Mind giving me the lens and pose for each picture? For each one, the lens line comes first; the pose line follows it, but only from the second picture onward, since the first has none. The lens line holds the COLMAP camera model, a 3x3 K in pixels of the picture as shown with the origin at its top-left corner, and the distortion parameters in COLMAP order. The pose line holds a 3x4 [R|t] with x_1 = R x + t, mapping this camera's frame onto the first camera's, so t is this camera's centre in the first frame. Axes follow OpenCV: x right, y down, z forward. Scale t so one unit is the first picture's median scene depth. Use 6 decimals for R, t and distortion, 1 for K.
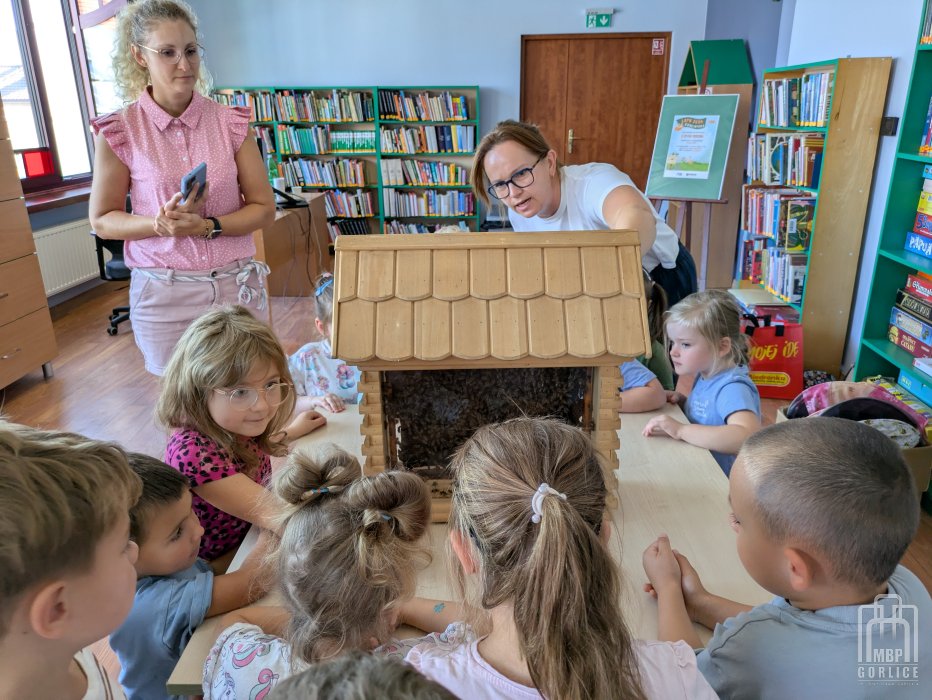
lens RADIAL K [[716.2, 0, 466.0], [0, 716.2, 350.0], [0, 0, 1]] dist [0.060176, -0.065941]
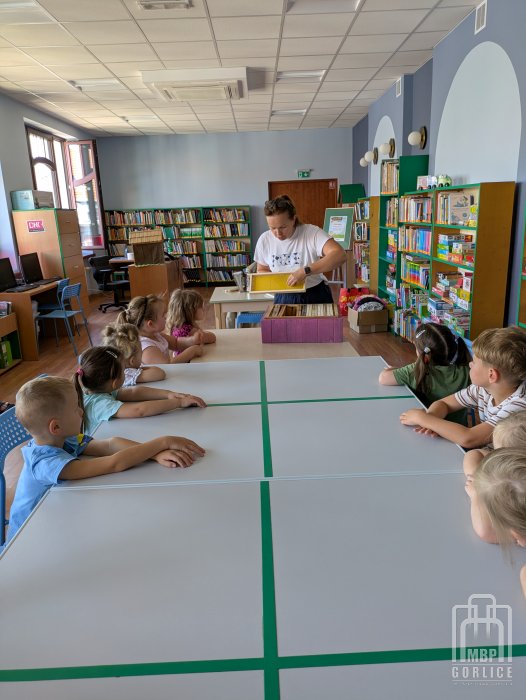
lens RADIAL K [[534.5, 0, 263.0], [0, 534.5, 350.0], [0, 0, 1]] dist [0.053024, -0.056102]
pose [[0.998638, -0.039058, 0.034581, -0.014493], [0.041518, 0.996427, -0.073543, 0.179704], [-0.031585, 0.074878, 0.996692, -0.552804]]
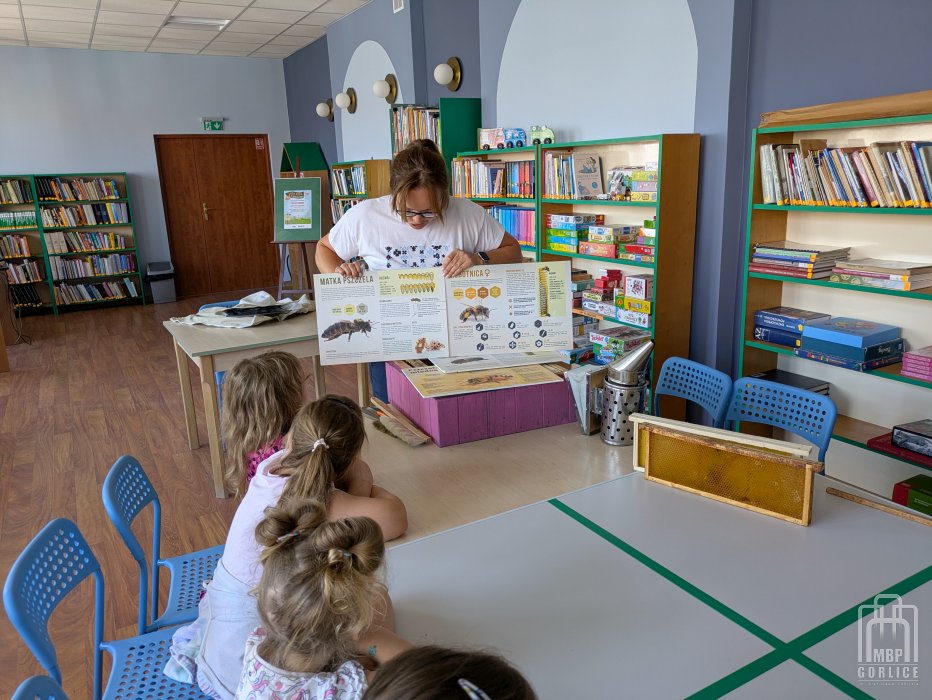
lens RADIAL K [[711.6, 0, 475.7], [0, 711.6, 352.2], [0, 0, 1]] dist [0.053024, -0.056102]
pose [[0.855190, -0.148189, 0.496678, -0.129652], [0.193140, 0.980353, -0.040055, 0.117945], [-0.480985, 0.130183, 0.867010, -0.365220]]
